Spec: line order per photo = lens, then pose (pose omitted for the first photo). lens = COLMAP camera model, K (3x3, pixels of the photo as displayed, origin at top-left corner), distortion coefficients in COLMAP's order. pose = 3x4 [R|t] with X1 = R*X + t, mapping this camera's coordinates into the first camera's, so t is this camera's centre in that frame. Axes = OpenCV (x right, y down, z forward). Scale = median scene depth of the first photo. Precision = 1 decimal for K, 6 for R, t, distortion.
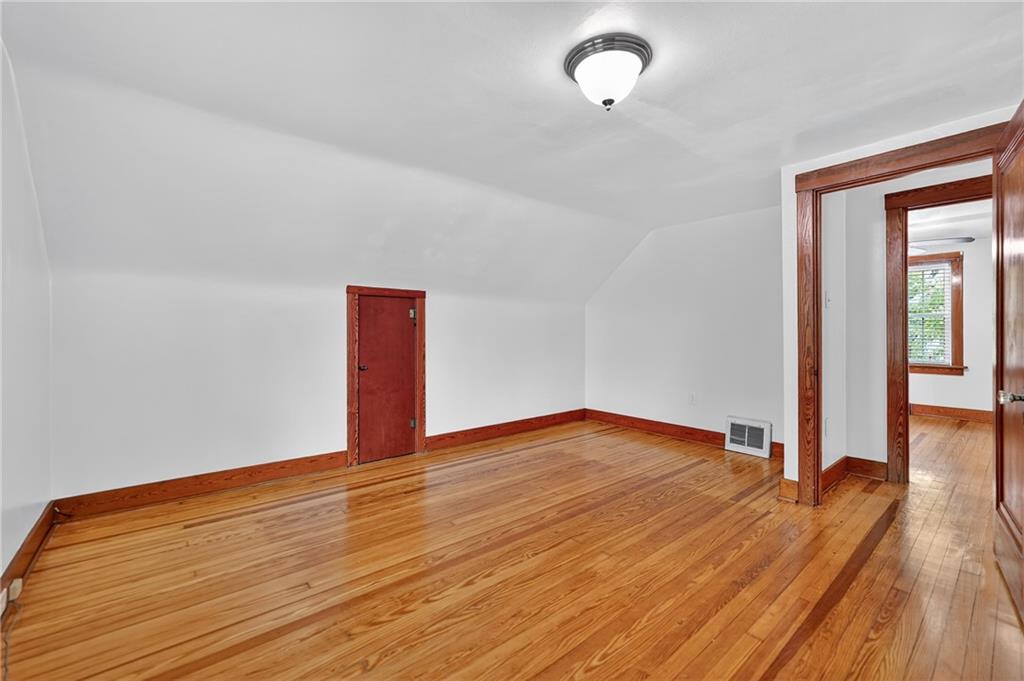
lens RADIAL K [[442.8, 0, 509.3], [0, 442.8, 335.9], [0, 0, 1]] dist [-0.000535, 0.000020]
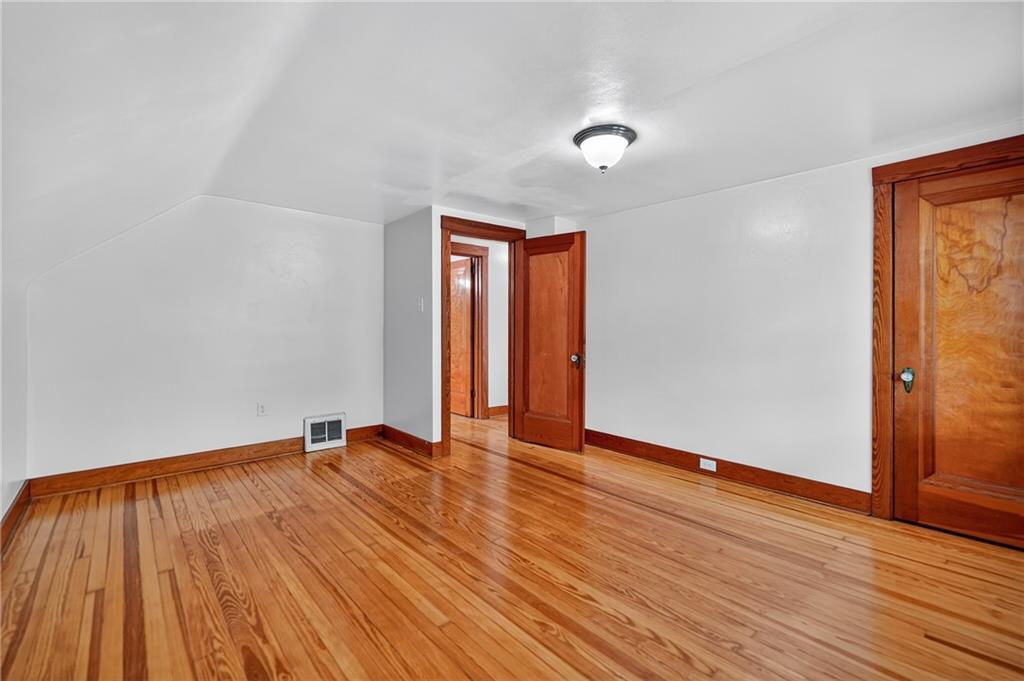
lens RADIAL K [[436.0, 0, 526.6], [0, 436.0, 332.4], [0, 0, 1]] dist [-0.010273, 0.000085]
pose [[-0.051733, -0.012863, 0.998578, -0.668361], [0.015134, 0.999792, 0.013662, -0.016922], [-0.998546, 0.015820, -0.051528, 0.779653]]
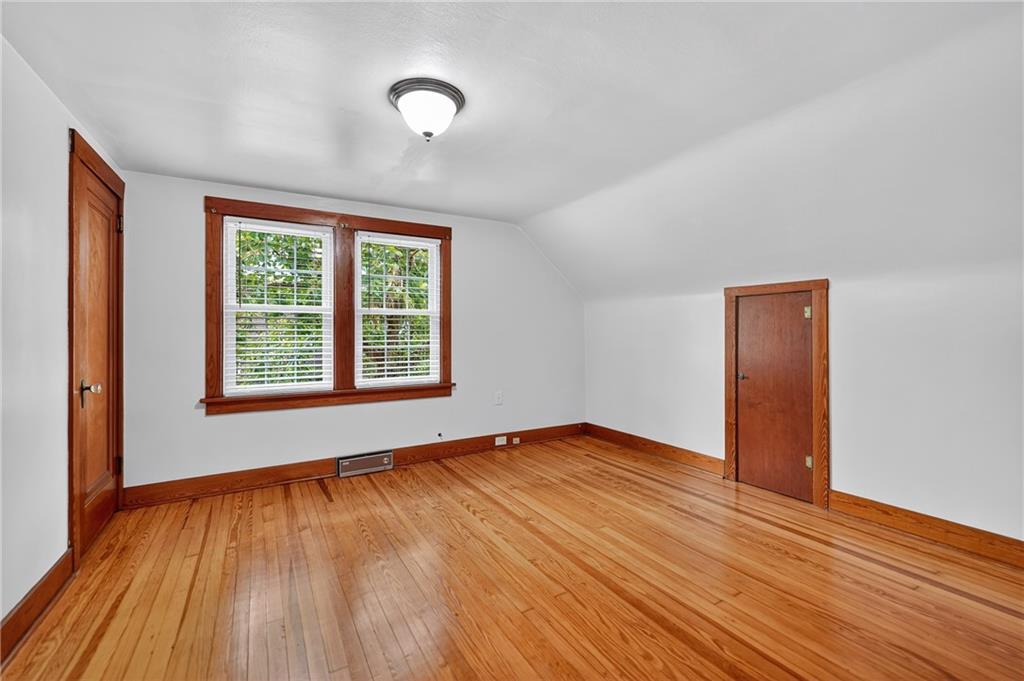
lens RADIAL K [[442.8, 0, 509.3], [0, 442.8, 335.9], [0, 0, 1]] dist [-0.000535, 0.000020]
pose [[-0.181805, 0.002138, -0.983332, 0.771429], [-0.012977, 0.999905, 0.004573, -0.010561], [0.983249, 0.013592, -0.181760, 0.836447]]
